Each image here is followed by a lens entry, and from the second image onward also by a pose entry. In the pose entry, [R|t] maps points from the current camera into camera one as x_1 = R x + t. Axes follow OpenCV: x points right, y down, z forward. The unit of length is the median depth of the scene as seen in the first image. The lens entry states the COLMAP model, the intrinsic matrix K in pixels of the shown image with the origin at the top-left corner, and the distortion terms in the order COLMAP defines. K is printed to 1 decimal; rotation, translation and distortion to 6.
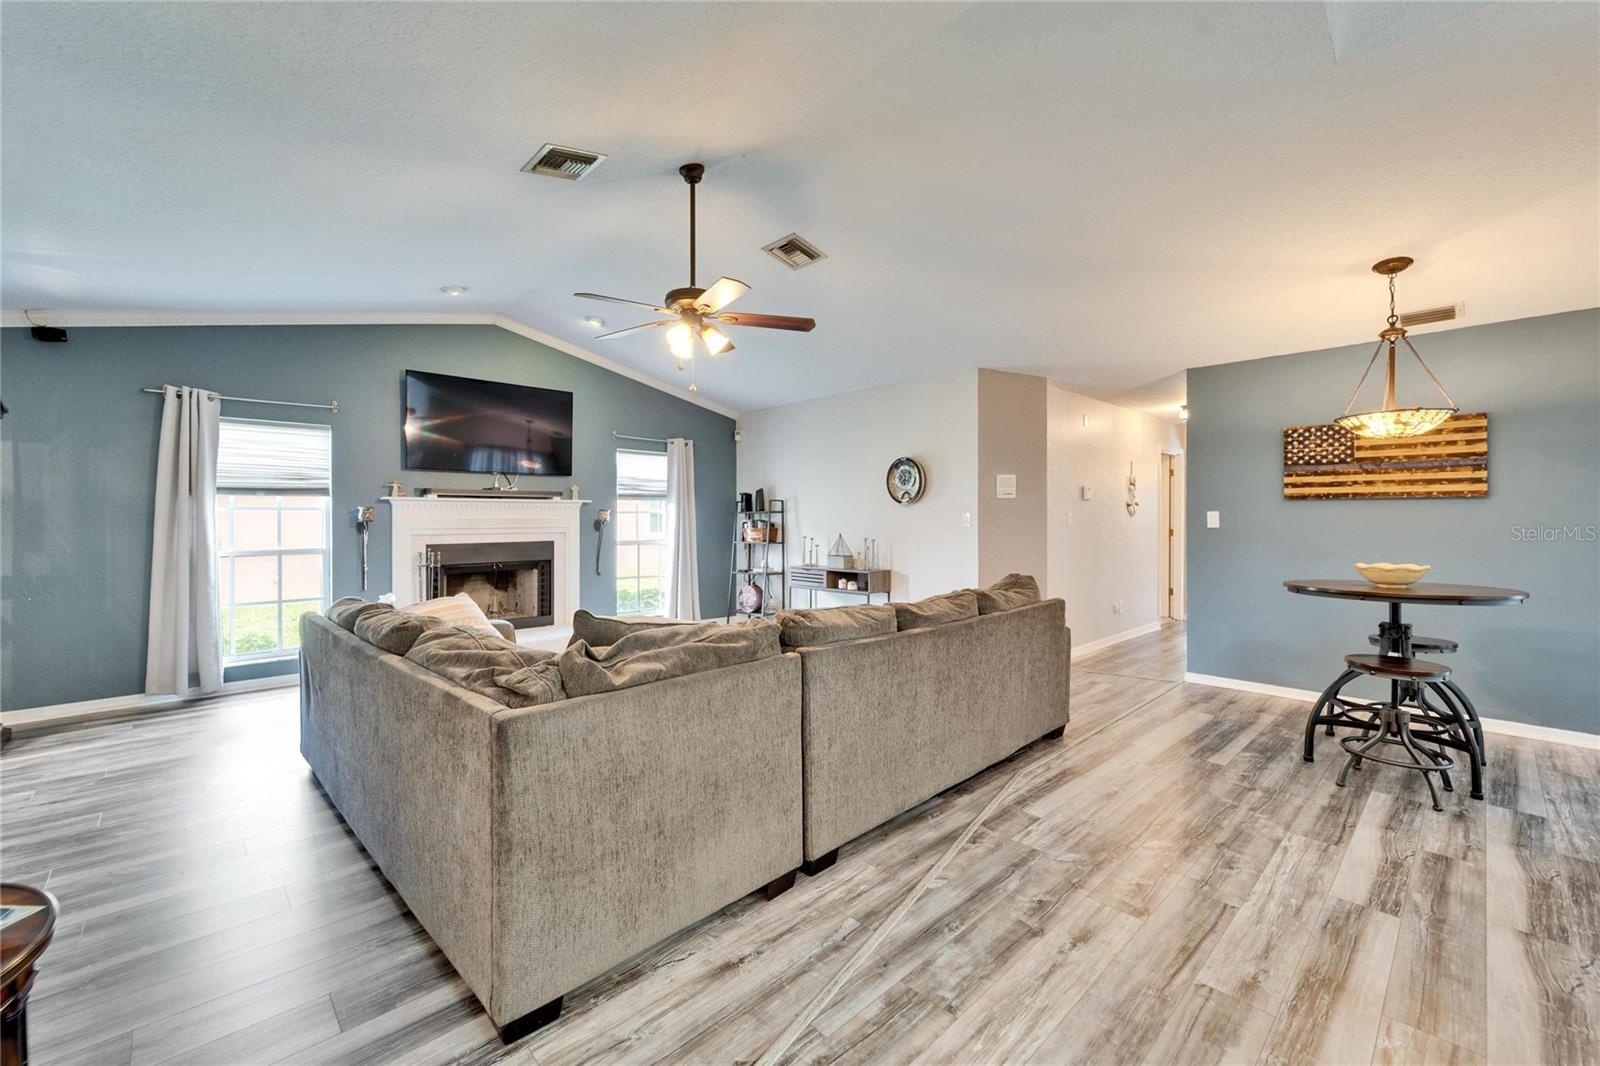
lens RADIAL K [[646.8, 0, 792.1], [0, 646.8, 516.2], [0, 0, 1]] dist [0.003658, 0.000136]
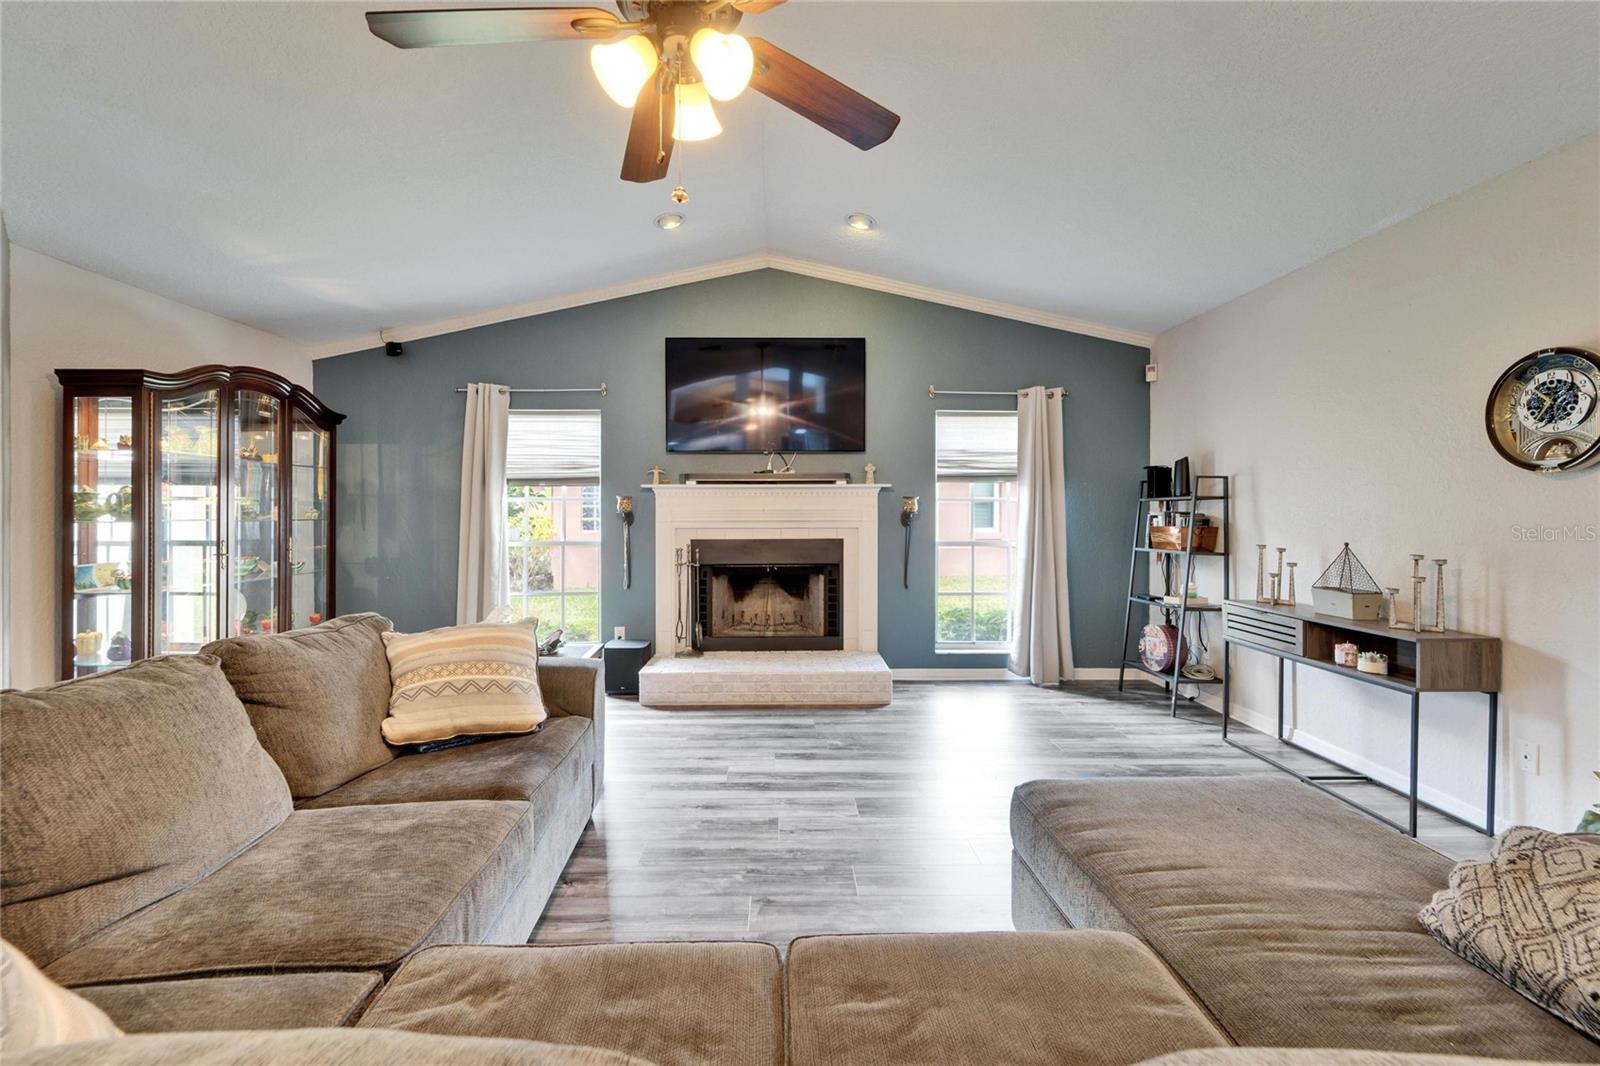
lens RADIAL K [[650.9, 0, 788.9], [0, 650.9, 511.2], [0, 0, 1]] dist [0.001302, -0.000173]
pose [[0.738192, 0.002740, -0.674585, 0.106409], [0.002077, 0.999978, 0.006334, 0.000826], [0.674587, -0.006077, 0.738170, 0.436294]]
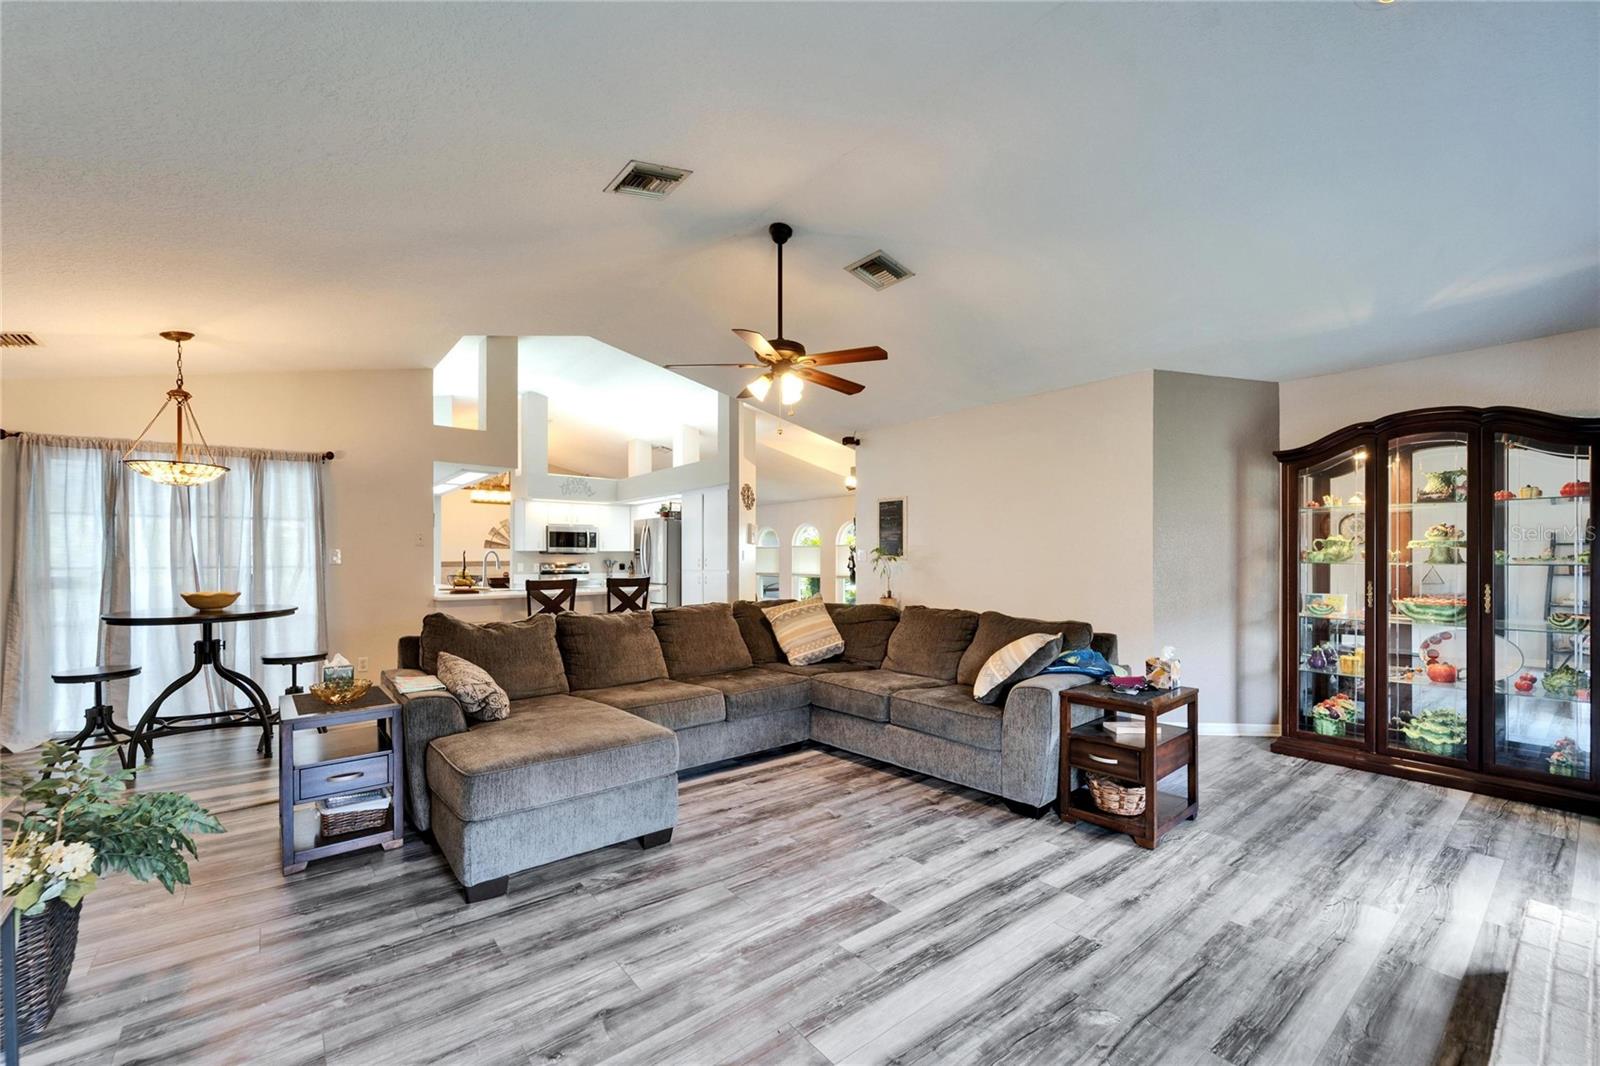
lens RADIAL K [[655.3, 0, 791.3], [0, 655.3, 555.5], [0, 0, 1]] dist [-0.000579, -0.000106]
pose [[-0.996397, 0.002020, 0.084787, -0.154677], [0.001164, 0.999948, -0.010152, 0.010427], [-0.084803, -0.010016, -0.996347, 1.230019]]
